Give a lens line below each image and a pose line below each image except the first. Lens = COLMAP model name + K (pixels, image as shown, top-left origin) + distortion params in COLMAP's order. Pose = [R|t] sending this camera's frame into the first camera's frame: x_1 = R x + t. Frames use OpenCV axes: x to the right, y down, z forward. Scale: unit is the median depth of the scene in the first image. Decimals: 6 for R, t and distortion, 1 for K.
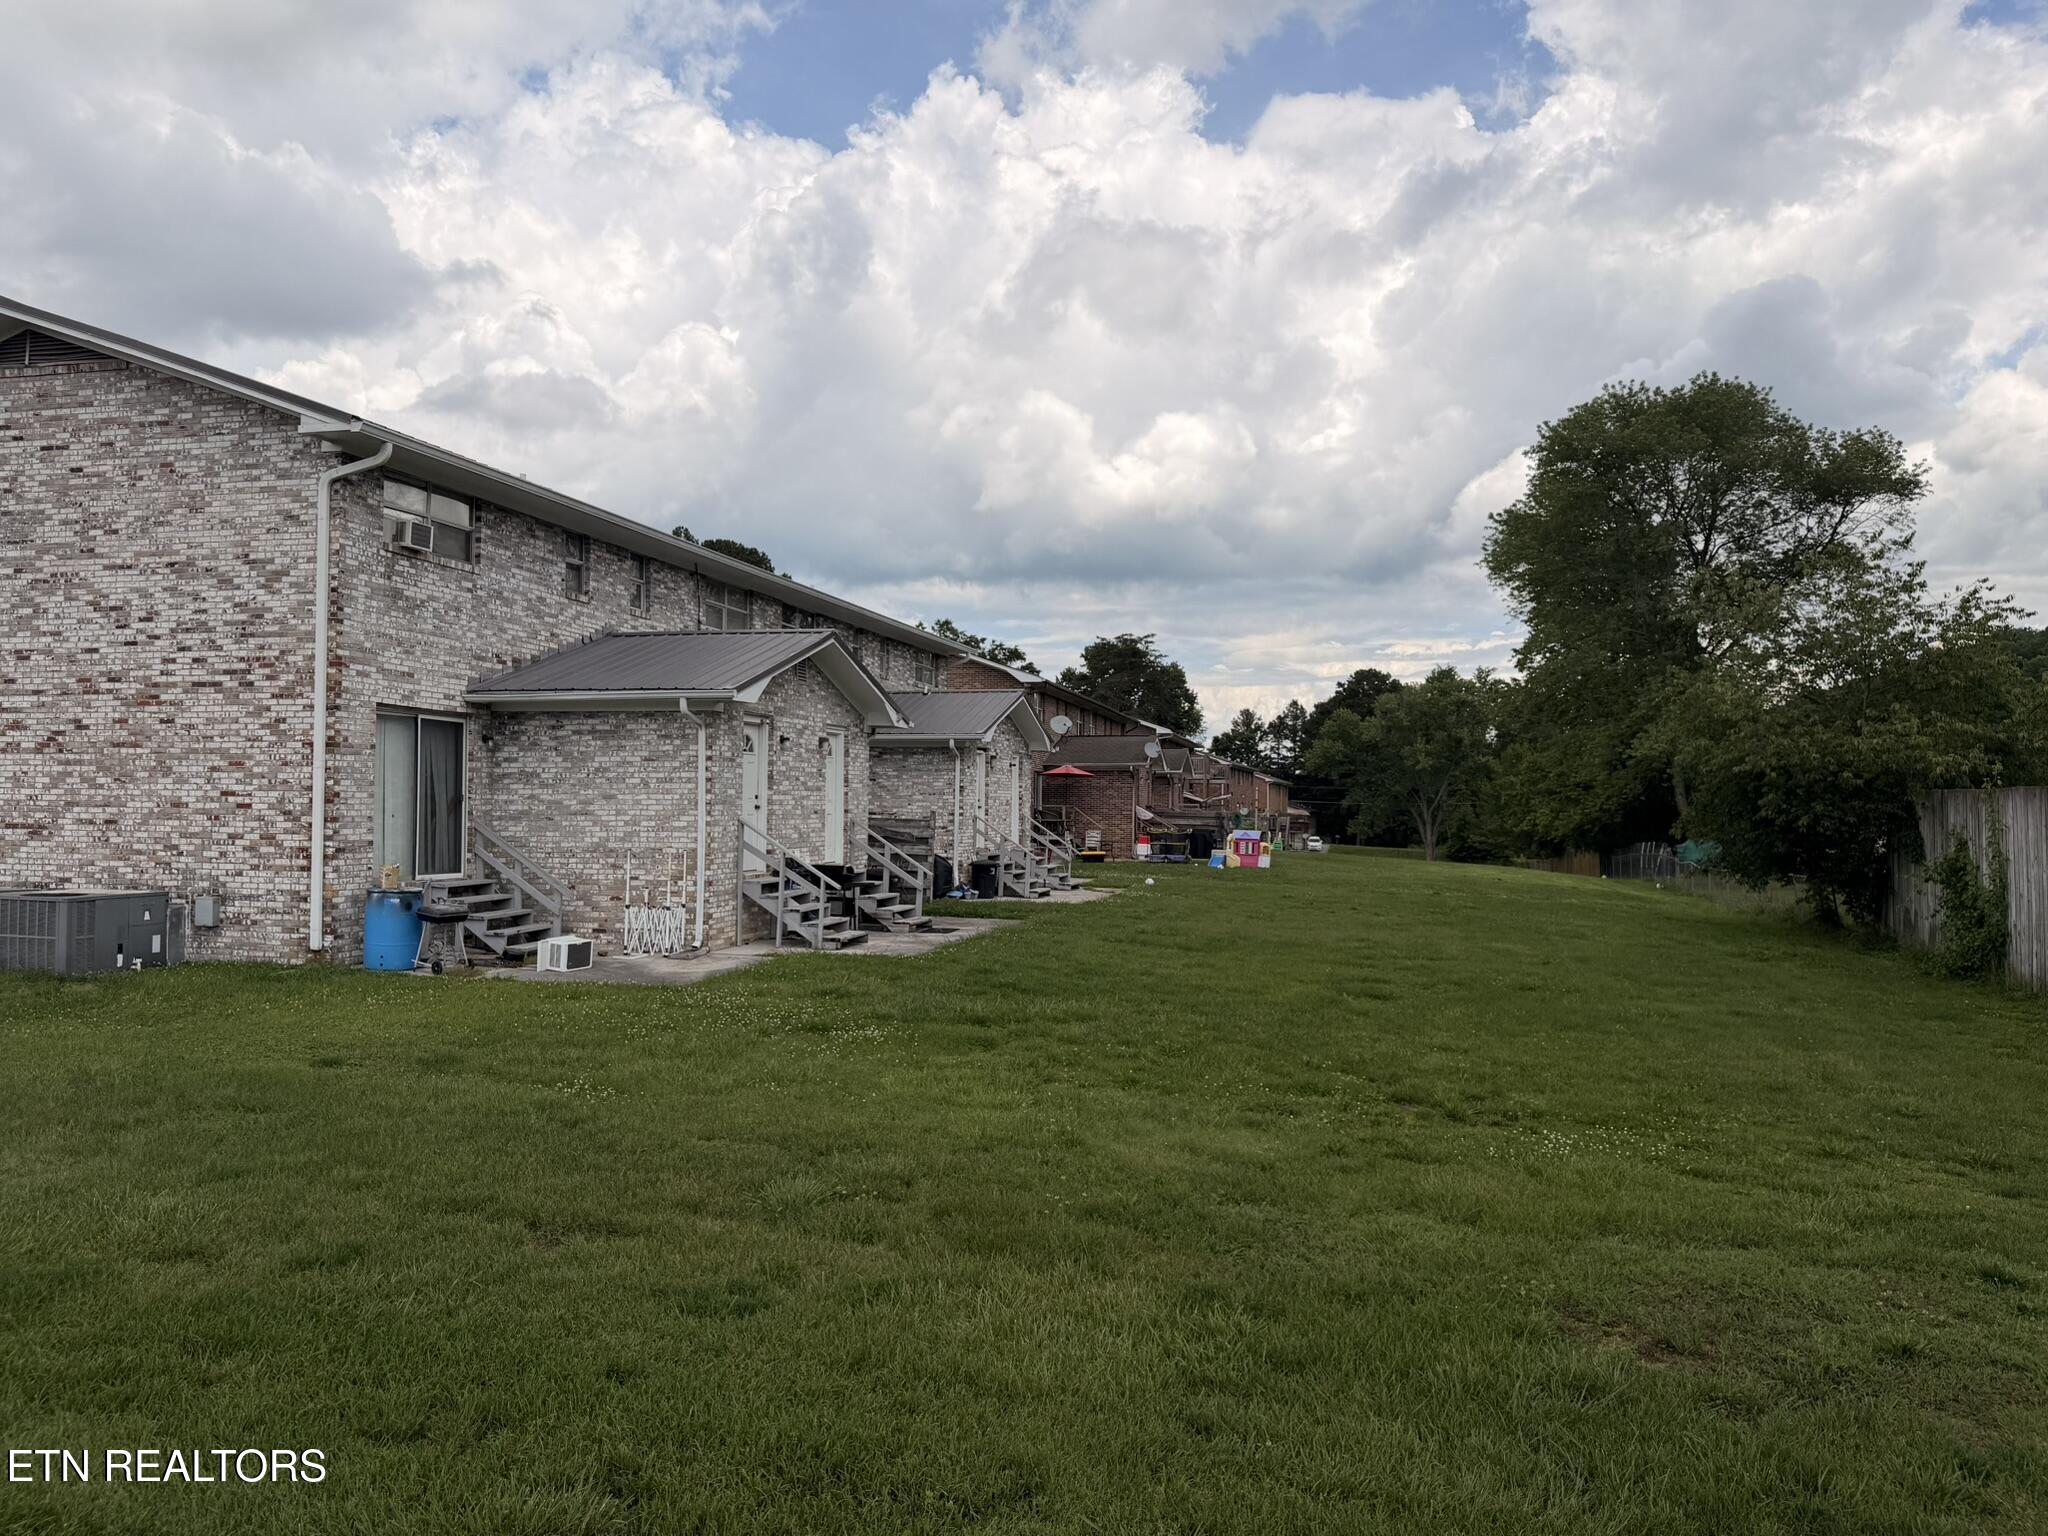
lens RADIAL K [[1432.6, 0, 1070.5], [0, 1432.6, 776.3], [0, 0, 1]] dist [0.049004, -0.042851]
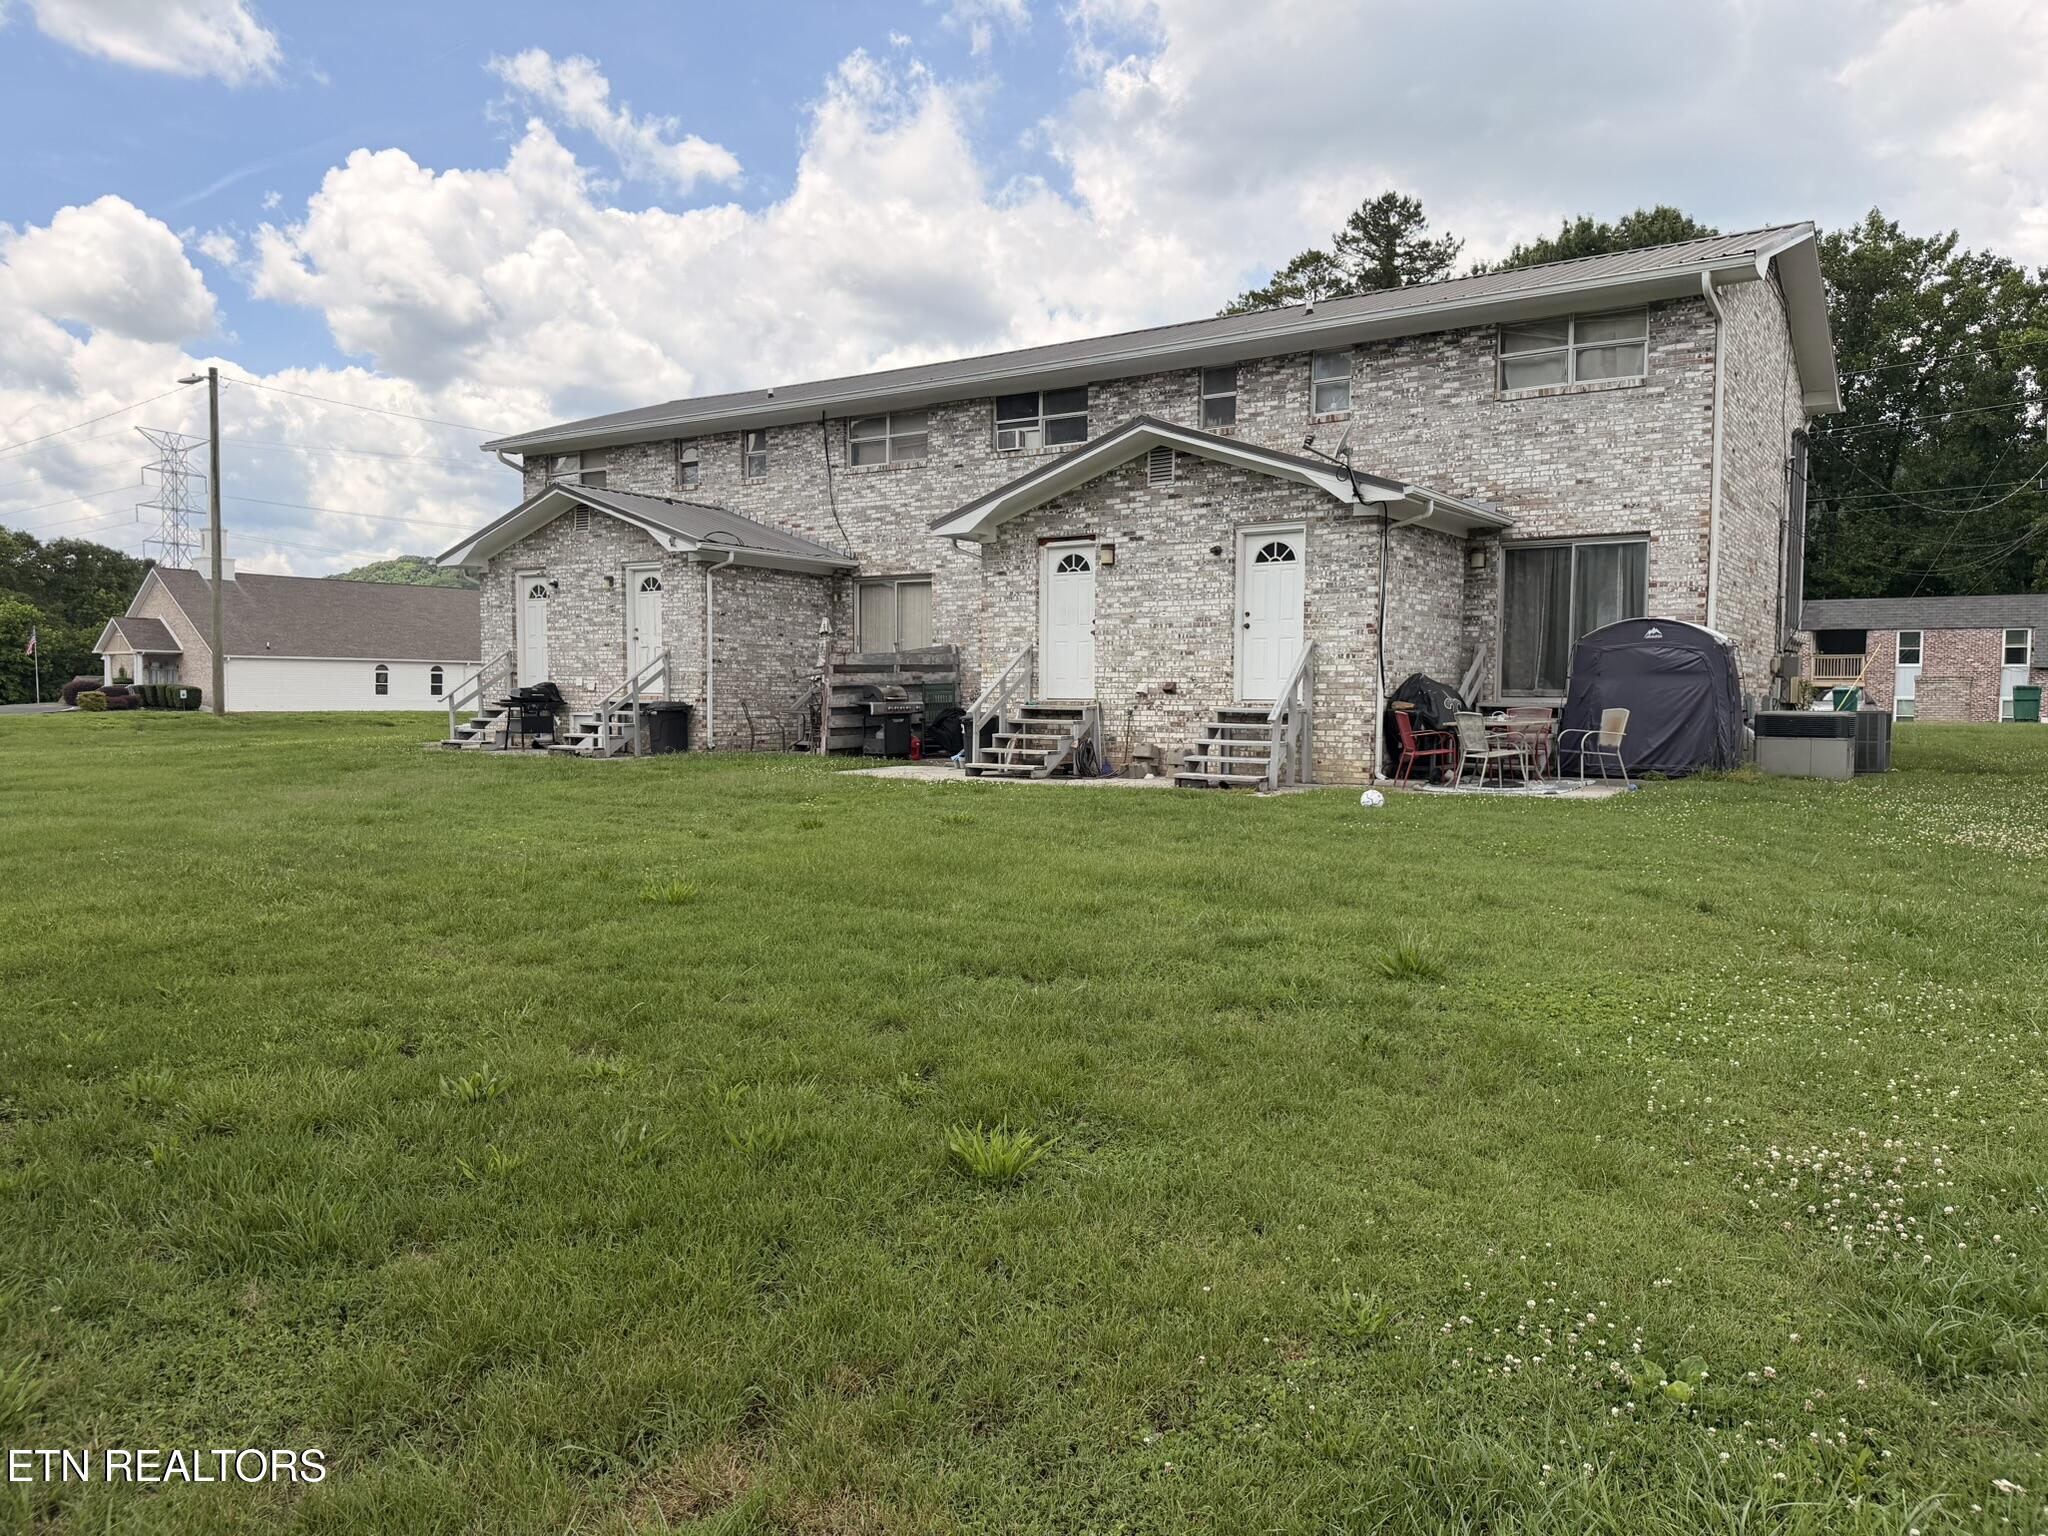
lens RADIAL K [[1418.6, 0, 1024.0], [0, 1418.6, 768.0], [0, 0, 1]] dist [0.188264, -0.386428]
pose [[-0.372386, 0.035985, -0.927380, 0.846520], [0.006146, 0.999322, 0.036309, 0.093714], [0.928057, 0.007821, -0.372355, 1.960861]]
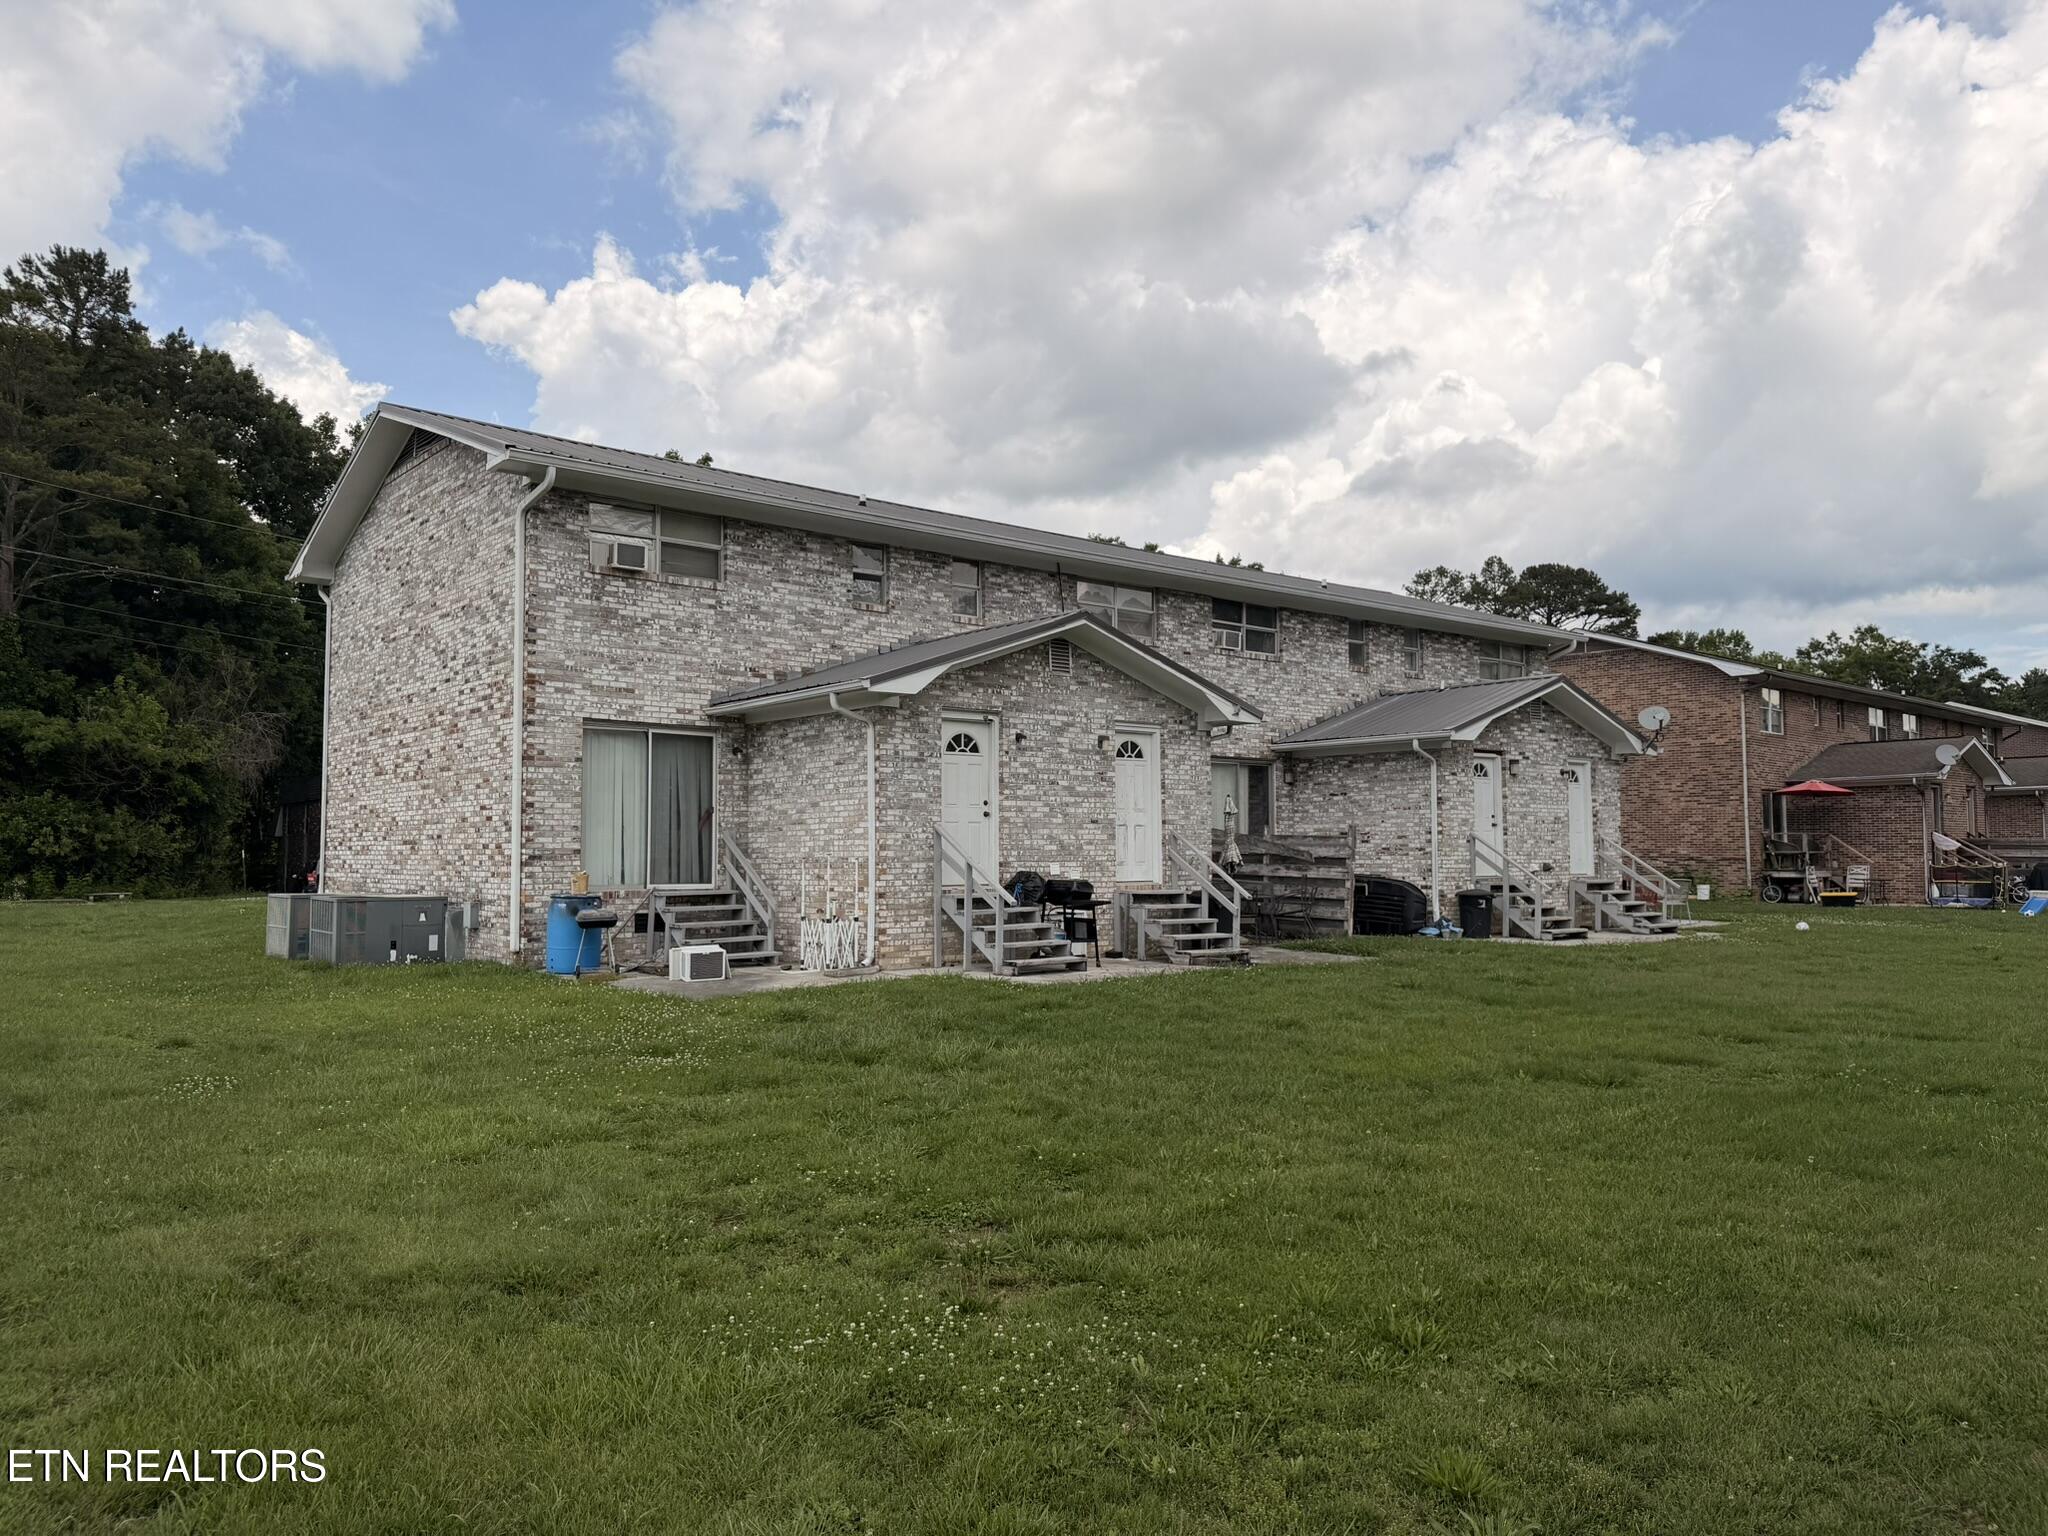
lens RADIAL K [[1418.6, 0, 1024.0], [0, 1418.6, 768.0], [0, 0, 1]] dist [0.188264, -0.386428]
pose [[0.789216, -0.047206, -0.612299, 0.364992], [0.021350, 0.998548, -0.049465, 0.039199], [0.613744, 0.025966, 0.789078, 0.331490]]
